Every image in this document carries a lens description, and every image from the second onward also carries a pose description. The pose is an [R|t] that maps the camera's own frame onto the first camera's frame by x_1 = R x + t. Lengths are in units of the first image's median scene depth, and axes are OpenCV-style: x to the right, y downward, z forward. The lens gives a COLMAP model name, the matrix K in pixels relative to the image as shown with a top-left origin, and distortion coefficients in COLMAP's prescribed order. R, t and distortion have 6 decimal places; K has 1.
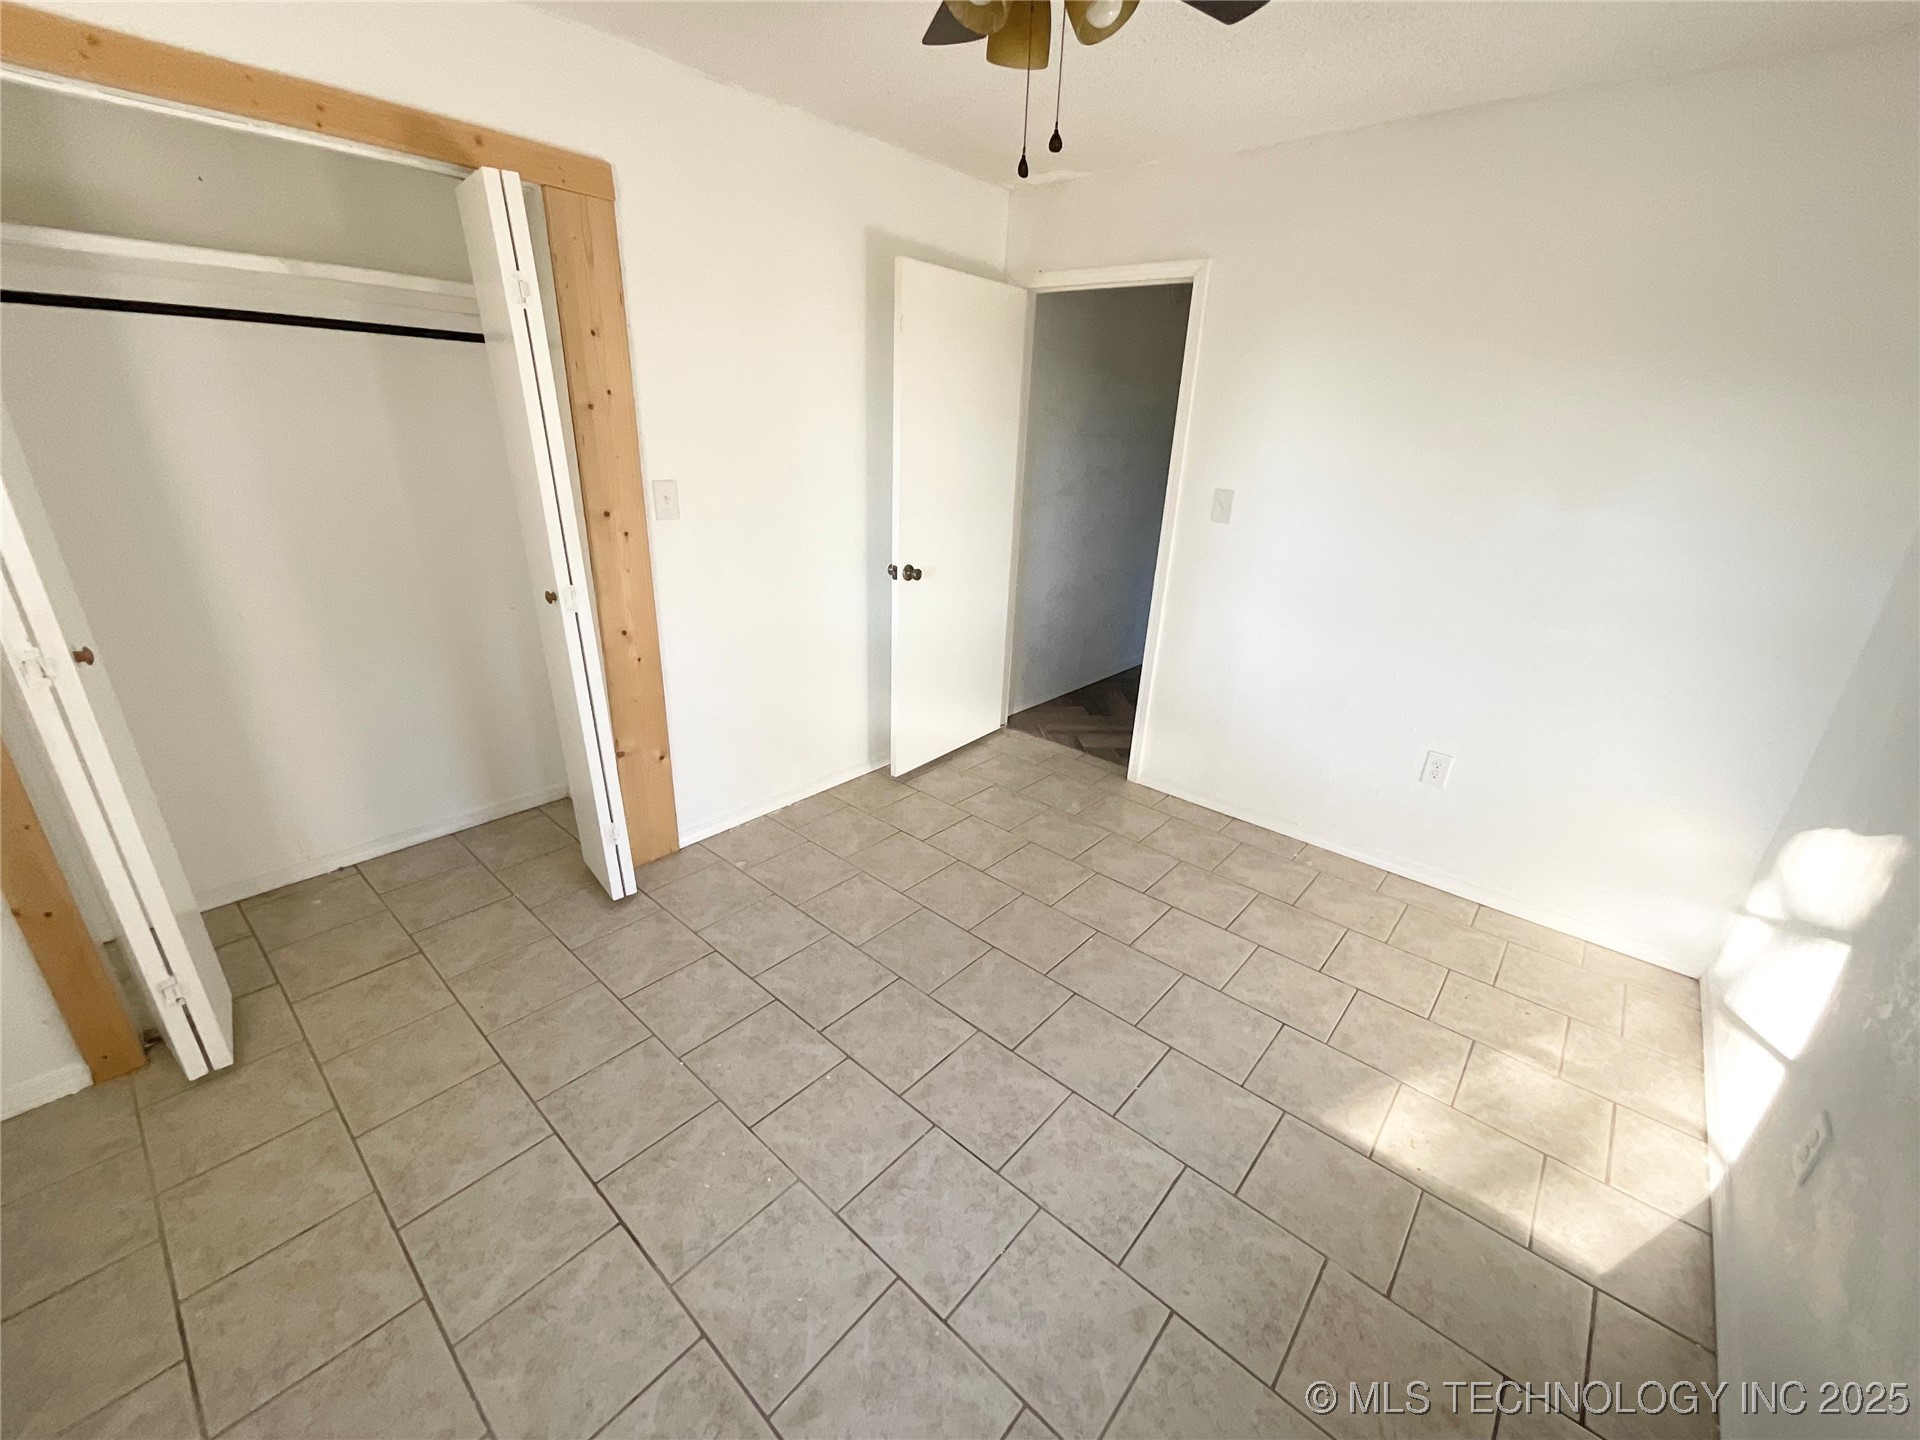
lens RADIAL K [[777.5, 0, 961.2], [0, 777.5, 721.6], [0, 0, 1]] dist [-0.000394, -0.000193]
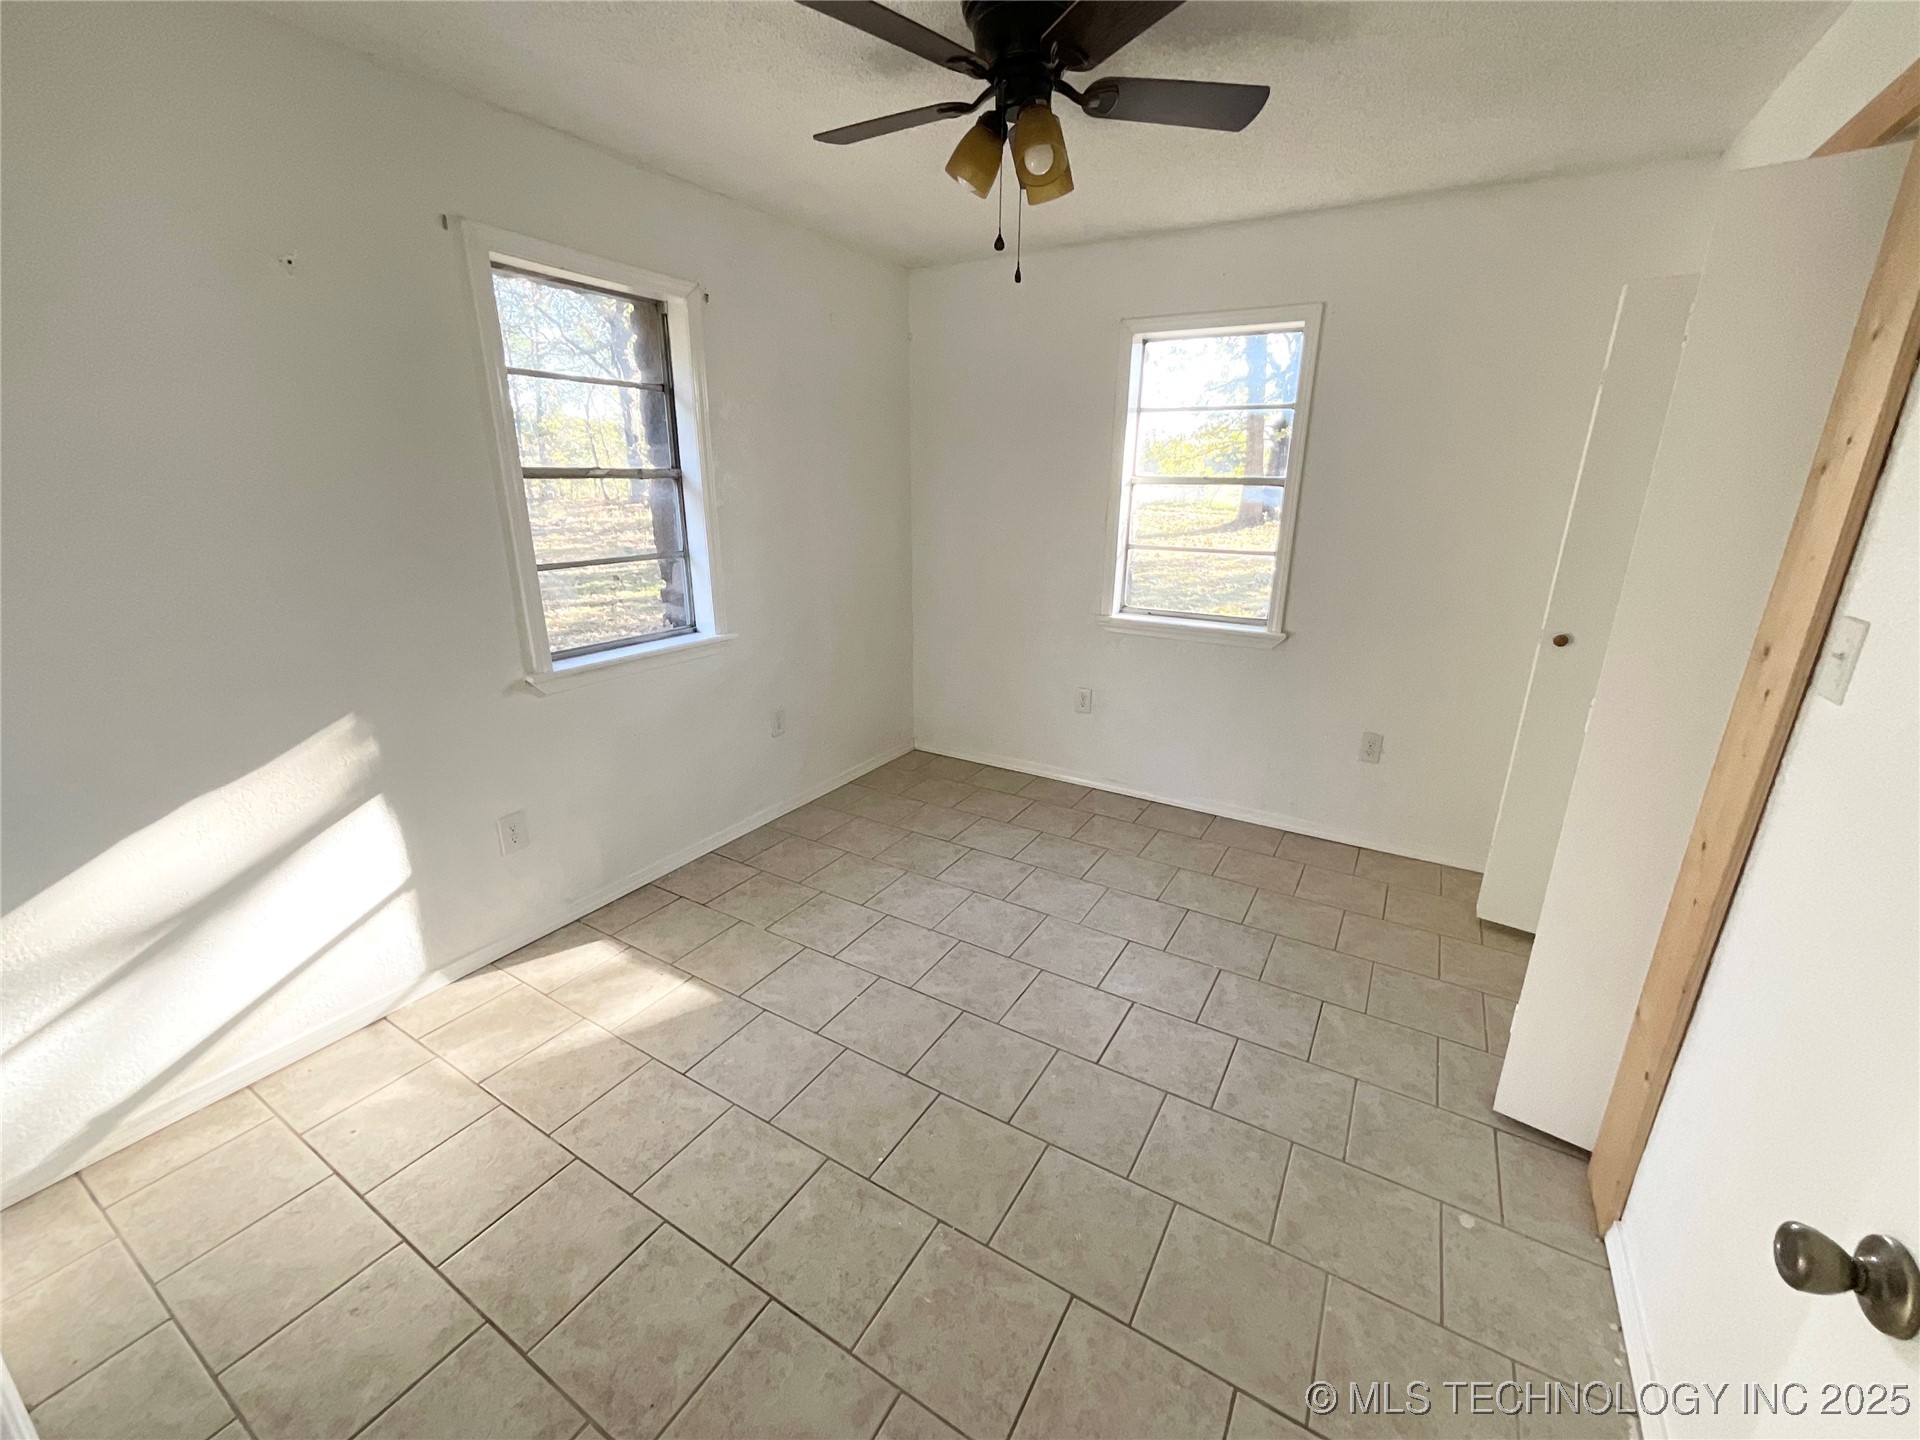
lens RADIAL K [[777.5, 0, 961.2], [0, 777.5, 721.6], [0, 0, 1]] dist [-0.000394, -0.000193]
pose [[-0.982788, 0.003447, -0.184703, 0.287226], [-0.113595, 0.777186, 0.618933, -0.622502], [0.145681, 0.629261, -0.763418, 1.665277]]
